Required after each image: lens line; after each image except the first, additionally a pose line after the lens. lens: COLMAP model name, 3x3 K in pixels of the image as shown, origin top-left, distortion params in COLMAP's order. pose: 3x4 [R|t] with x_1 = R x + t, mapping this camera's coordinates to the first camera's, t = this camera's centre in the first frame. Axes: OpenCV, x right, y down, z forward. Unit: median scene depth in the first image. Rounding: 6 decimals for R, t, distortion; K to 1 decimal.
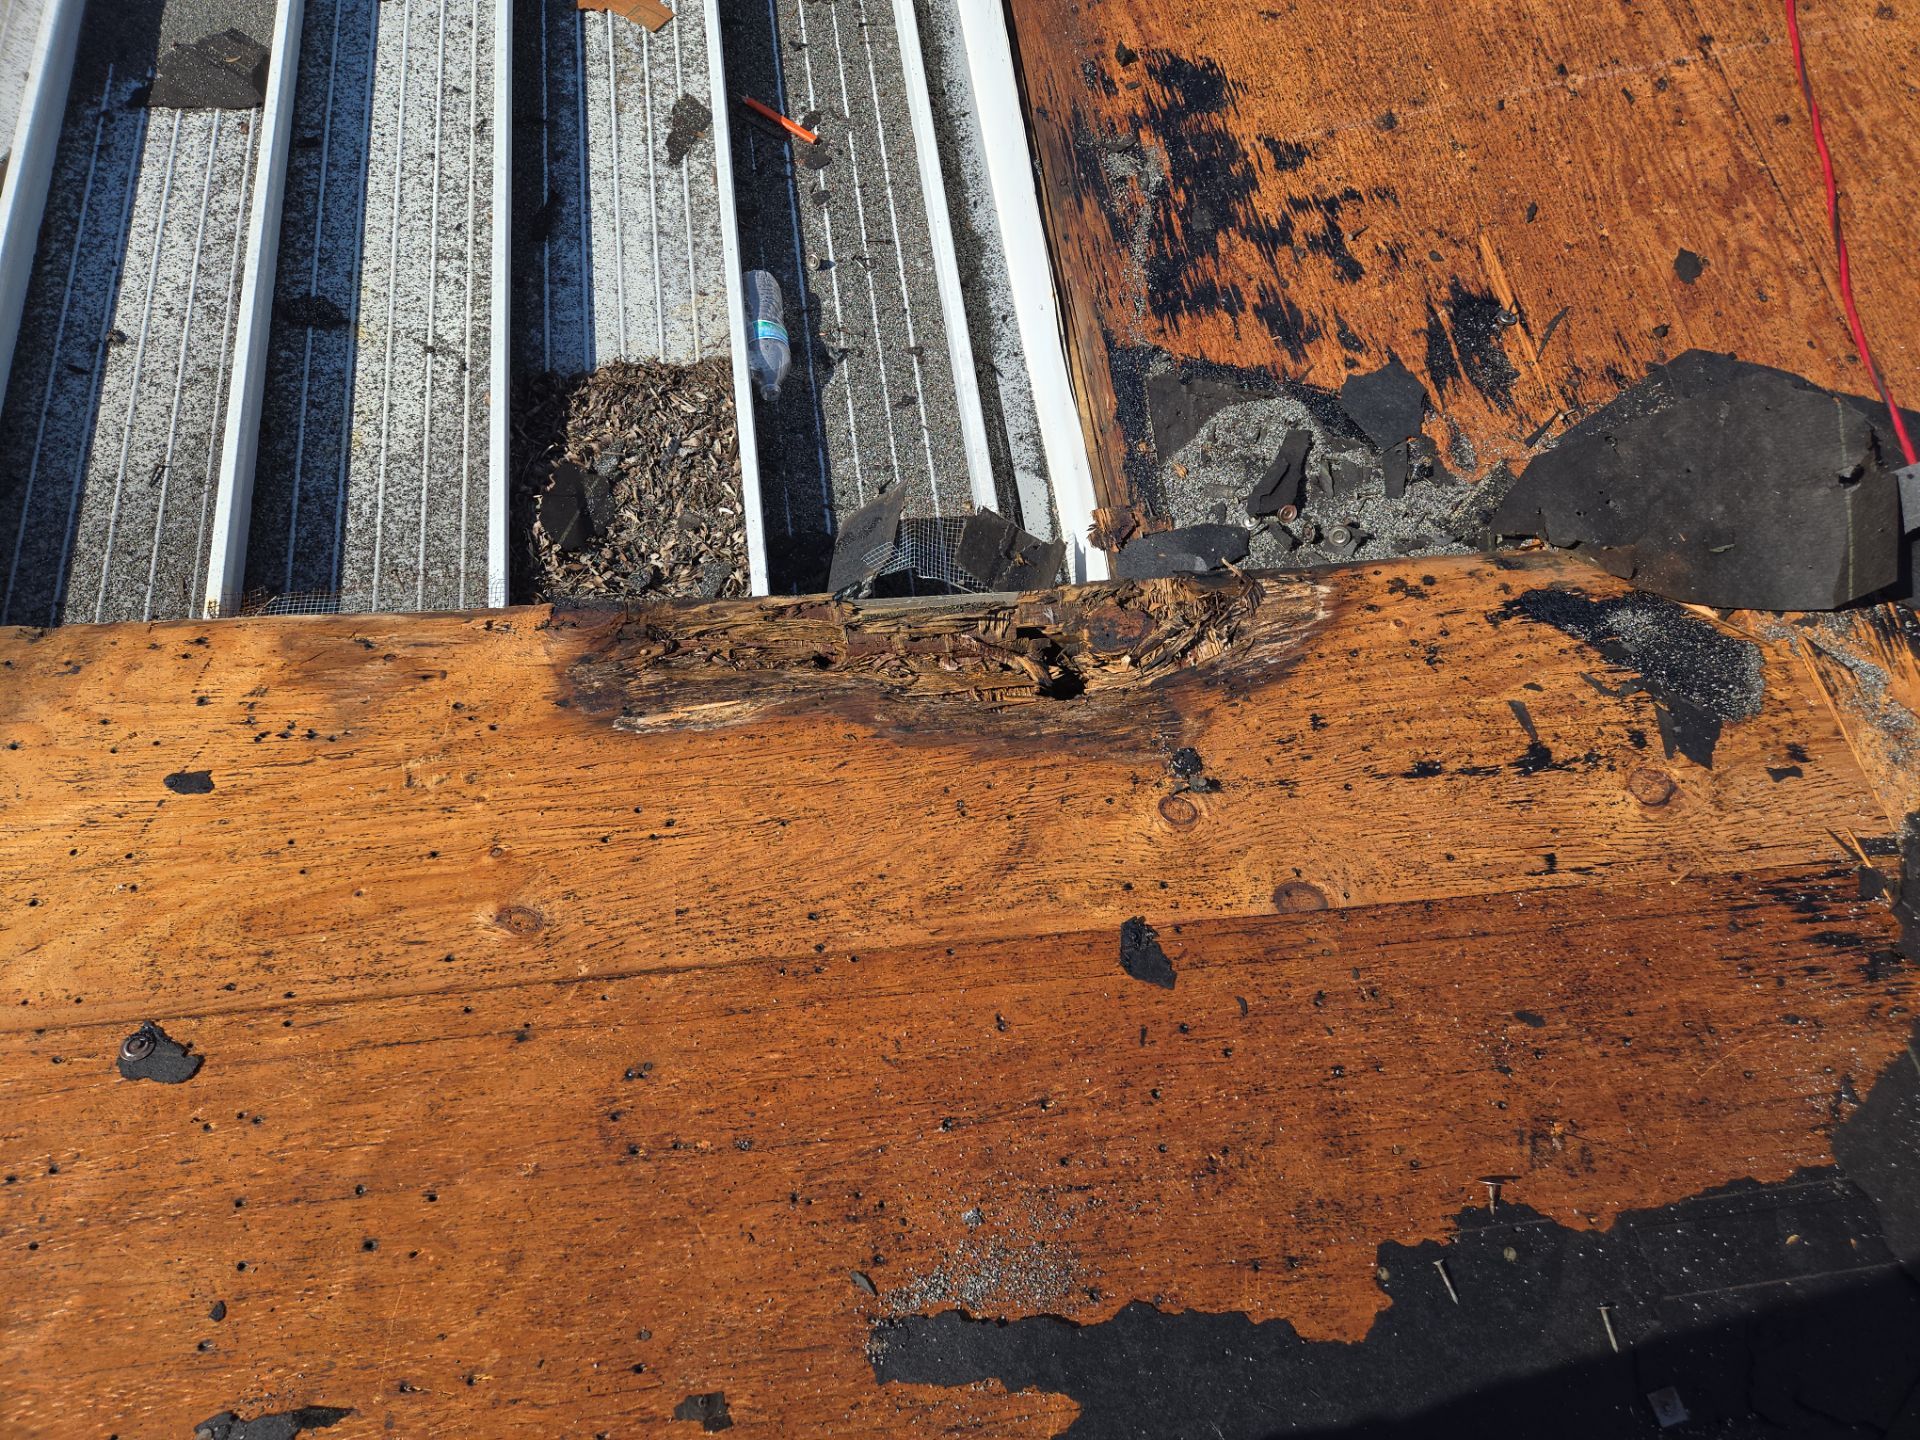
lens RADIAL K [[1311.7, 0, 960.0], [0, 1311.7, 720.0], [0, 0, 1]] dist [0.080978, -0.066392]
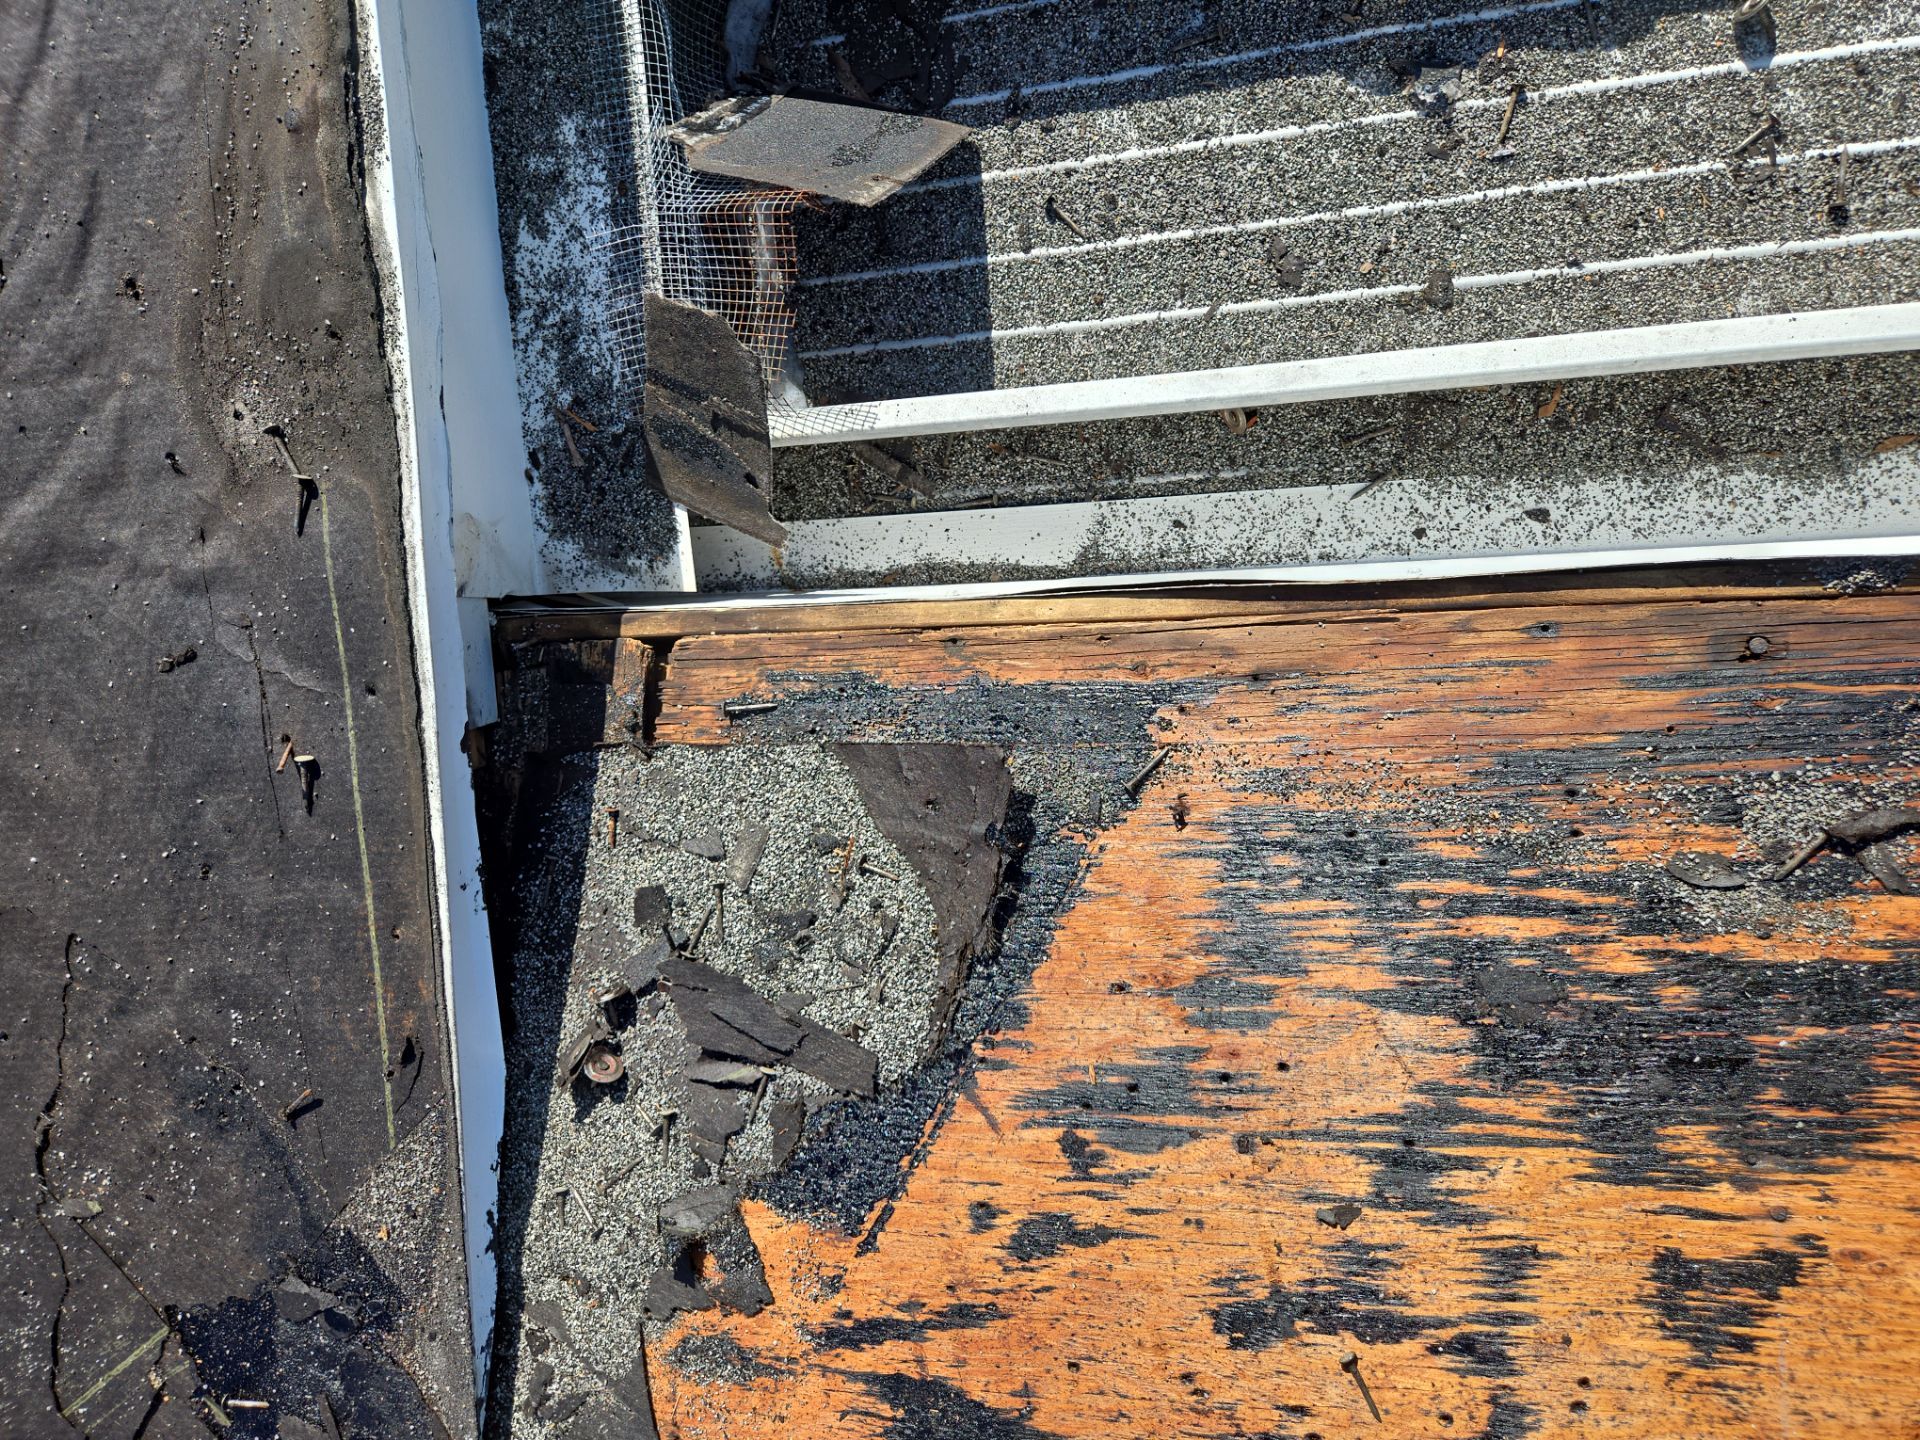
lens RADIAL K [[1311.7, 0, 960.0], [0, 1311.7, 720.0], [0, 0, 1]] dist [0.080978, -0.066392]
pose [[-0.106475, 0.992762, 0.055565, 0.101296], [-0.739208, -0.116408, 0.663340, -0.490712], [0.665007, 0.029555, 0.746252, 0.614941]]
